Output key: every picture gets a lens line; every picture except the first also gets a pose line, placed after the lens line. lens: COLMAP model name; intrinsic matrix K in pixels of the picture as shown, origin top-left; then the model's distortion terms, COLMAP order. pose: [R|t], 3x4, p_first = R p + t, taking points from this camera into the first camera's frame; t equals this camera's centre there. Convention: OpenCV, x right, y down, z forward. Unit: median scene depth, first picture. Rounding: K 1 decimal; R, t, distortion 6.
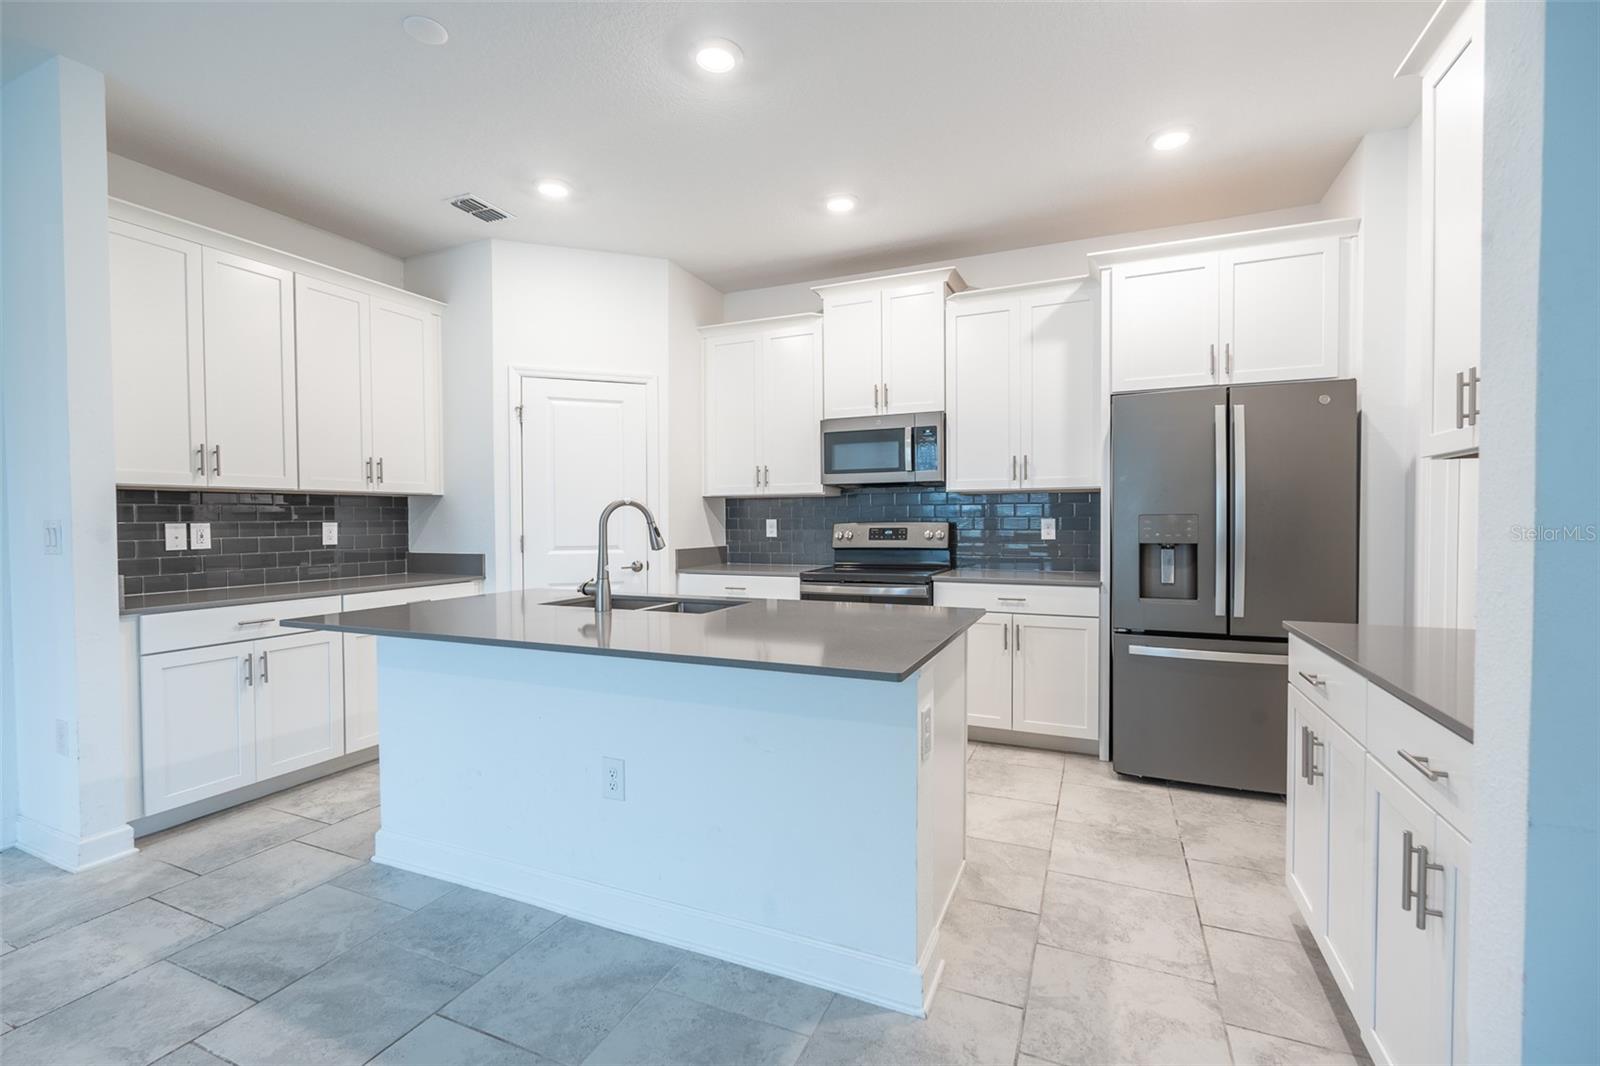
lens RADIAL K [[701.6, 0, 797.5], [0, 701.6, 531.4], [0, 0, 1]] dist [-0.003380, 0.000815]
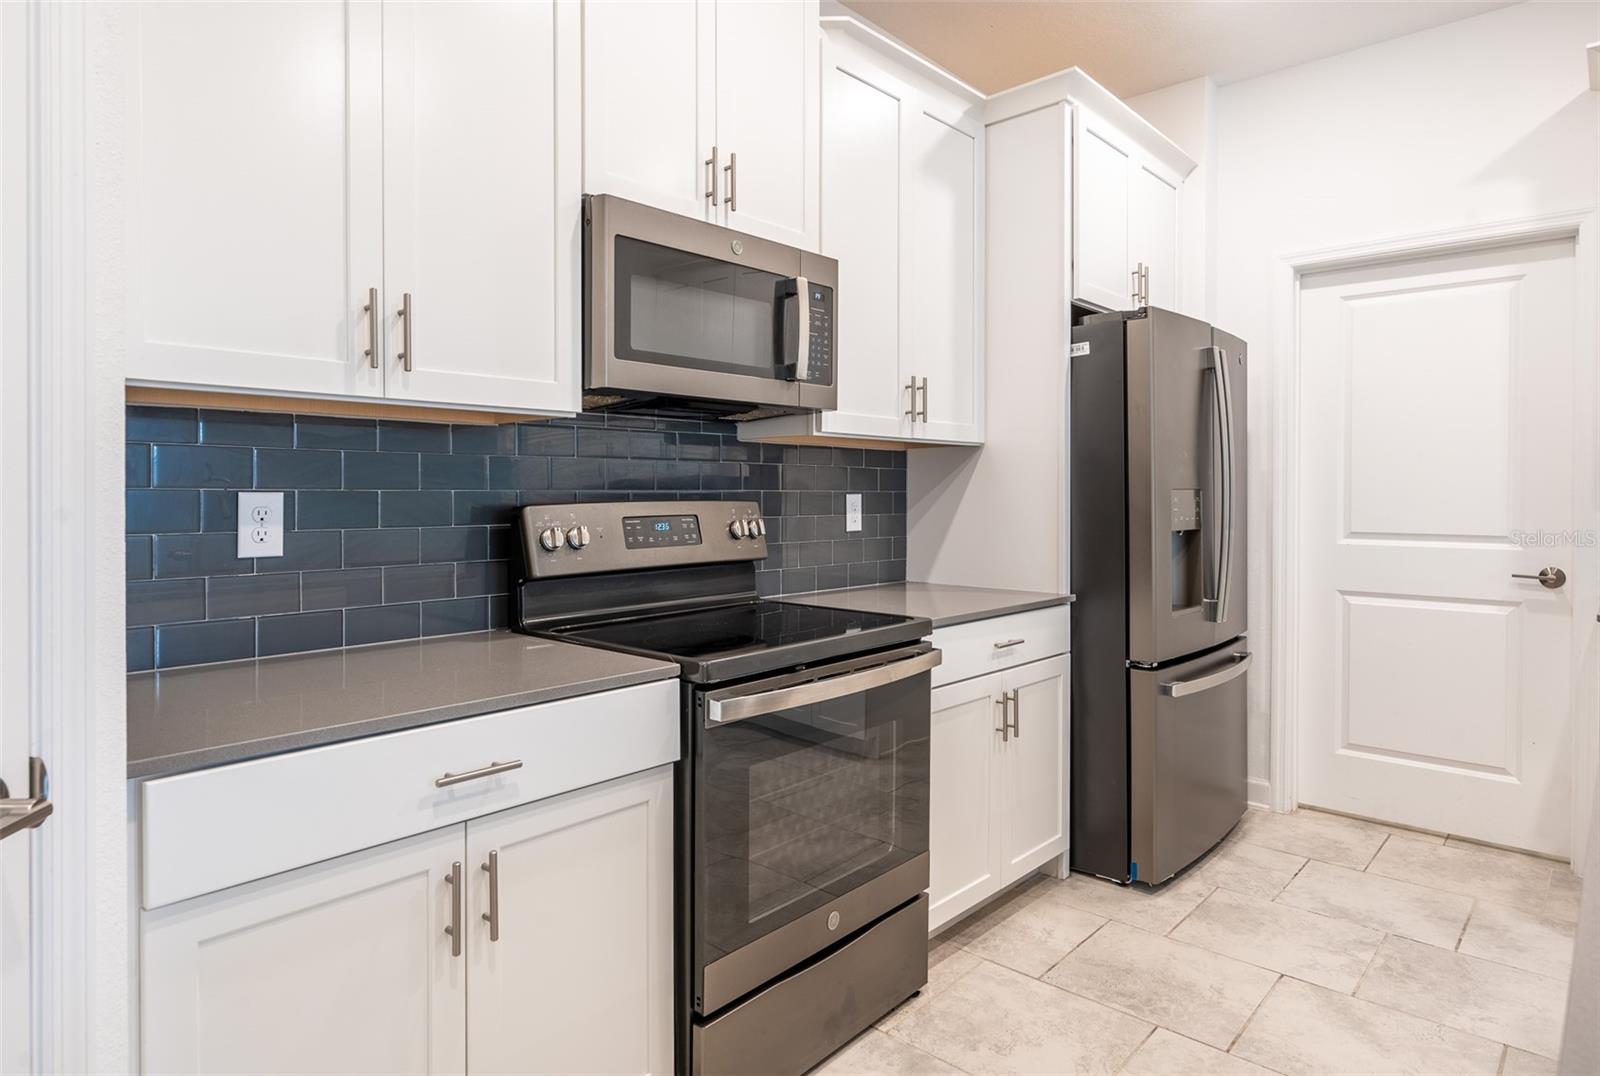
lens RADIAL K [[926.2, 0, 770.8], [0, 926.2, 505.8], [0, 0, 1]] dist [-0.002773, 0.001367]
pose [[0.331468, -0.005516, 0.943450, -0.392693], [0.014808, 0.999890, 0.000643, -0.011382], [-0.943350, 0.013757, 0.331513, 0.872702]]
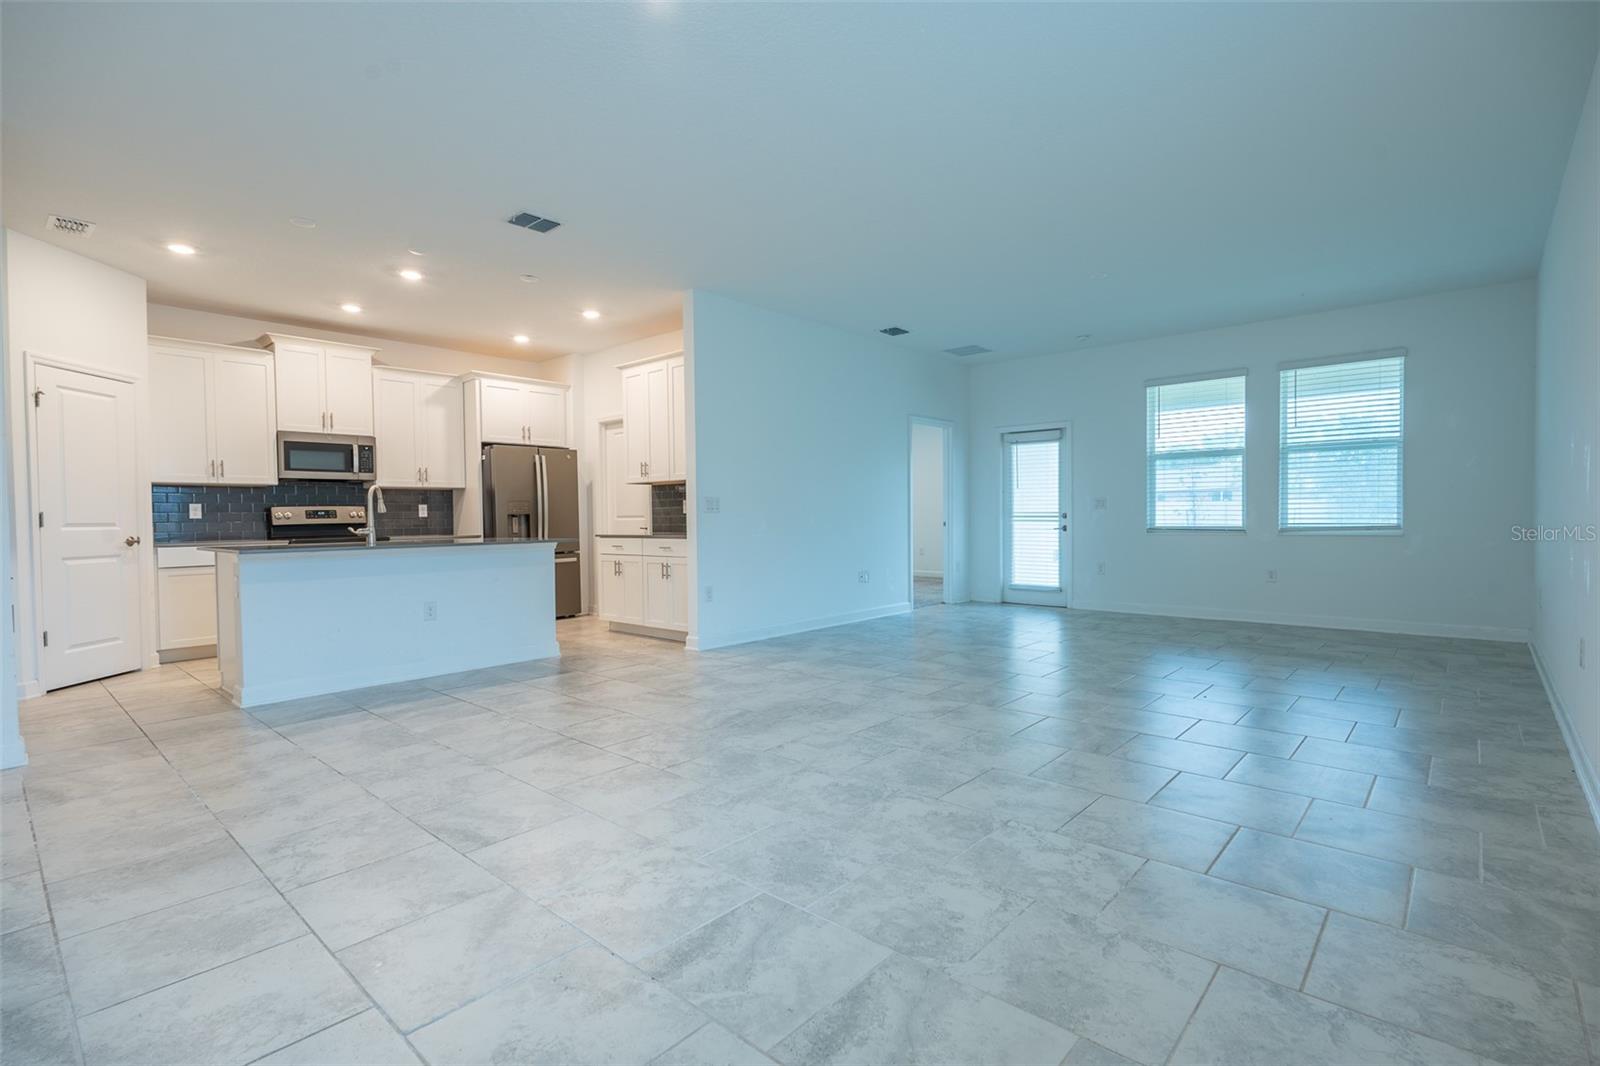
lens RADIAL K [[749.6, 0, 795.9], [0, 749.6, 530.7], [0, 0, 1]] dist [0.000123, -0.000855]
pose [[0.315215, -0.017057, 0.948867, -1.168159], [0.029531, 0.999531, 0.008157, 0.060913], [-0.948561, 0.025450, 0.315571, -0.470227]]
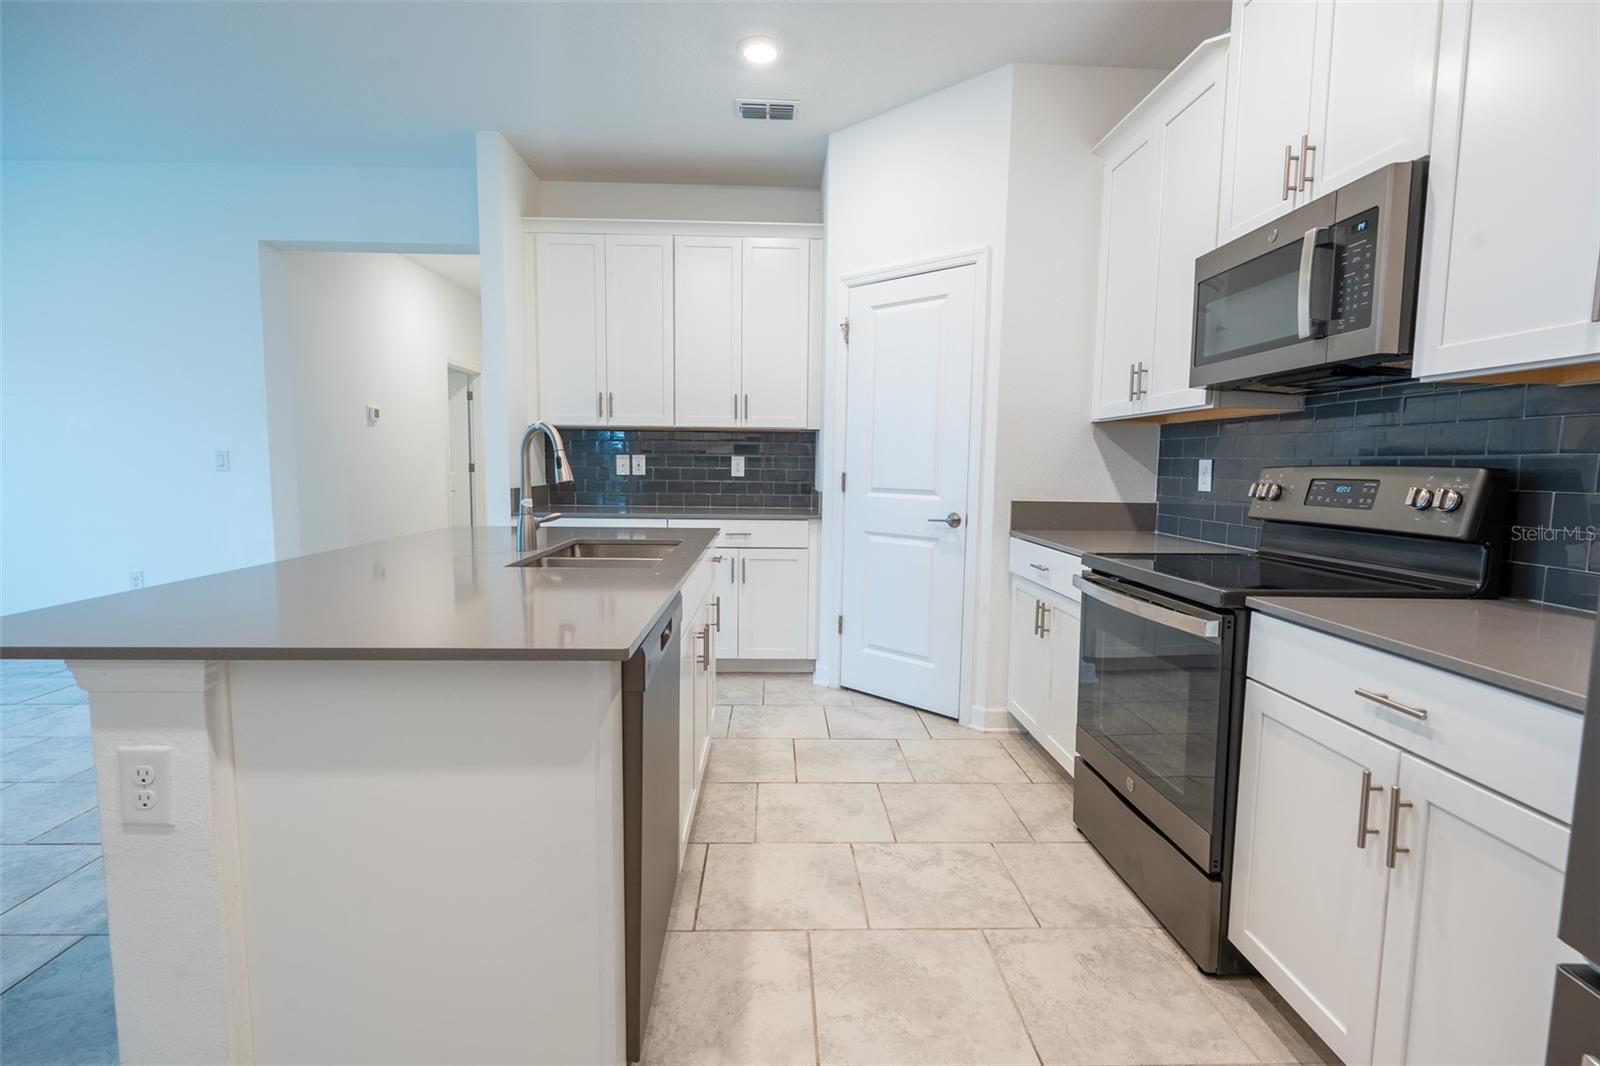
lens RADIAL K [[749.6, 0, 798.0], [0, 749.6, 536.0], [0, 0, 1]] dist [0.000123, -0.000855]
pose [[0.433884, 0.100020, -0.895400, 0.454048], [-0.031926, 0.994902, 0.095664, -0.004085], [0.900403, -0.012921, 0.434865, 0.567031]]
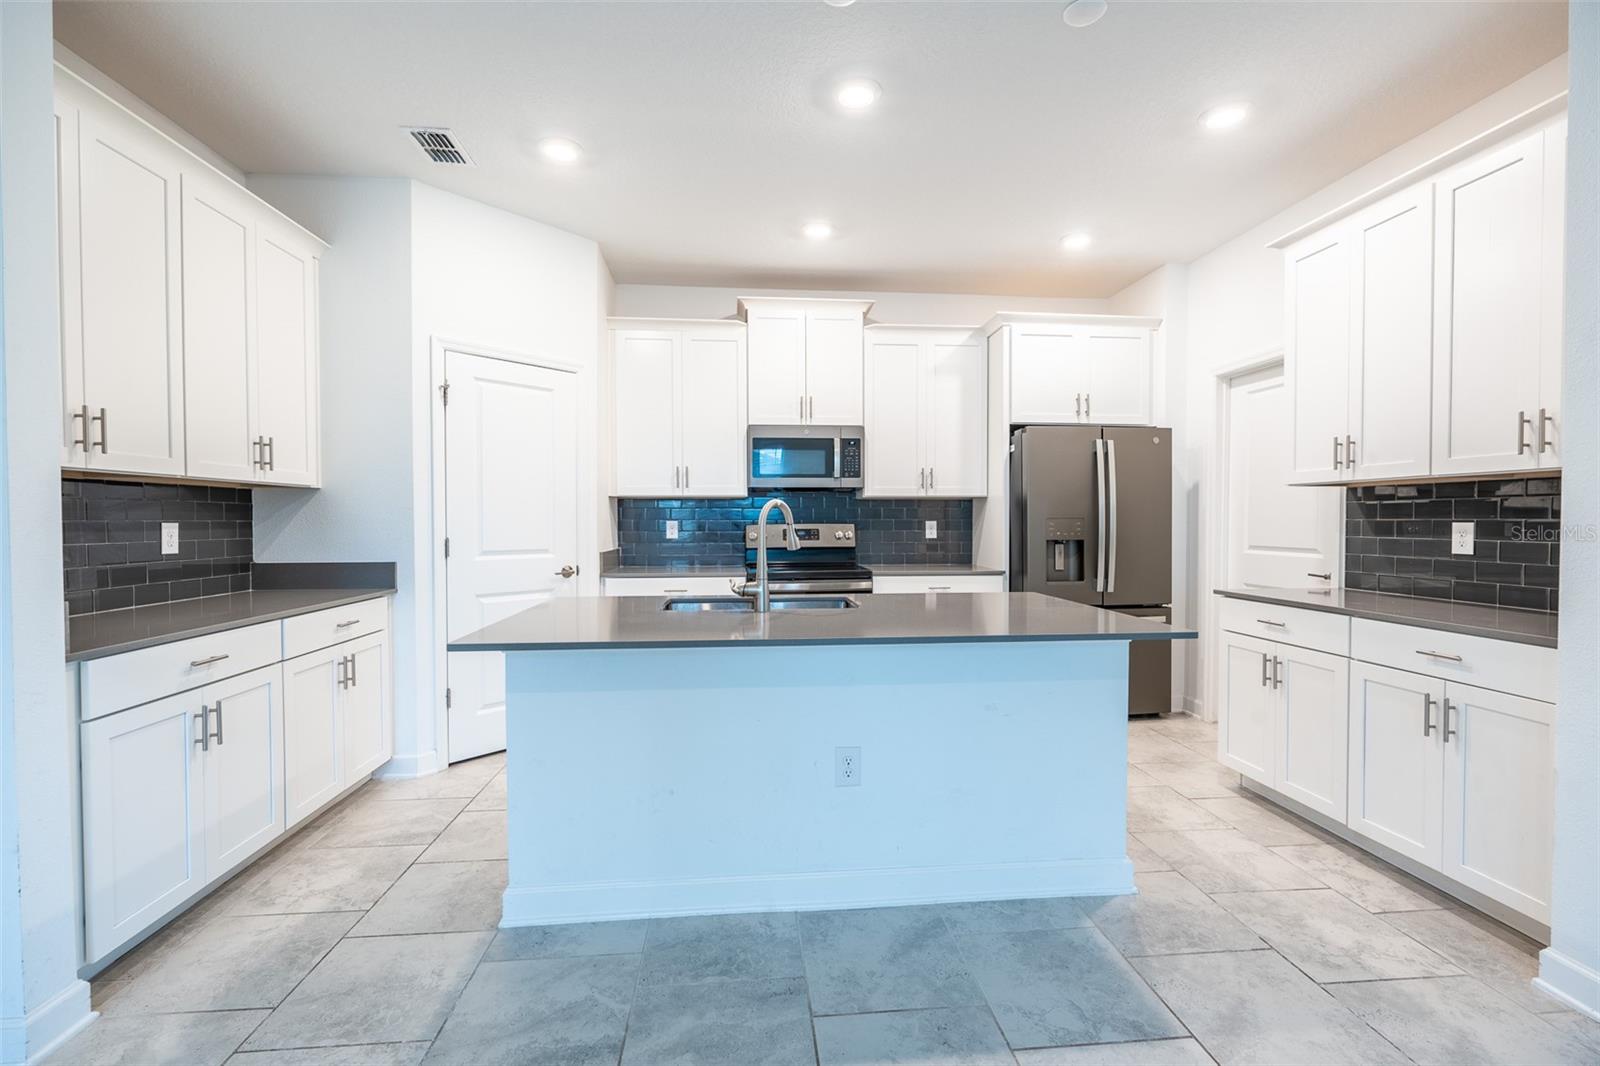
lens RADIAL K [[701.6, 0, 799.9], [0, 701.6, 531.3], [0, 0, 1]] dist [-0.003380, 0.000815]
pose [[0.874213, -0.003193, 0.485533, -0.452476], [0.004991, 0.999985, -0.002411, 0.001324], [-0.485517, 0.004531, 0.874215, 0.061392]]
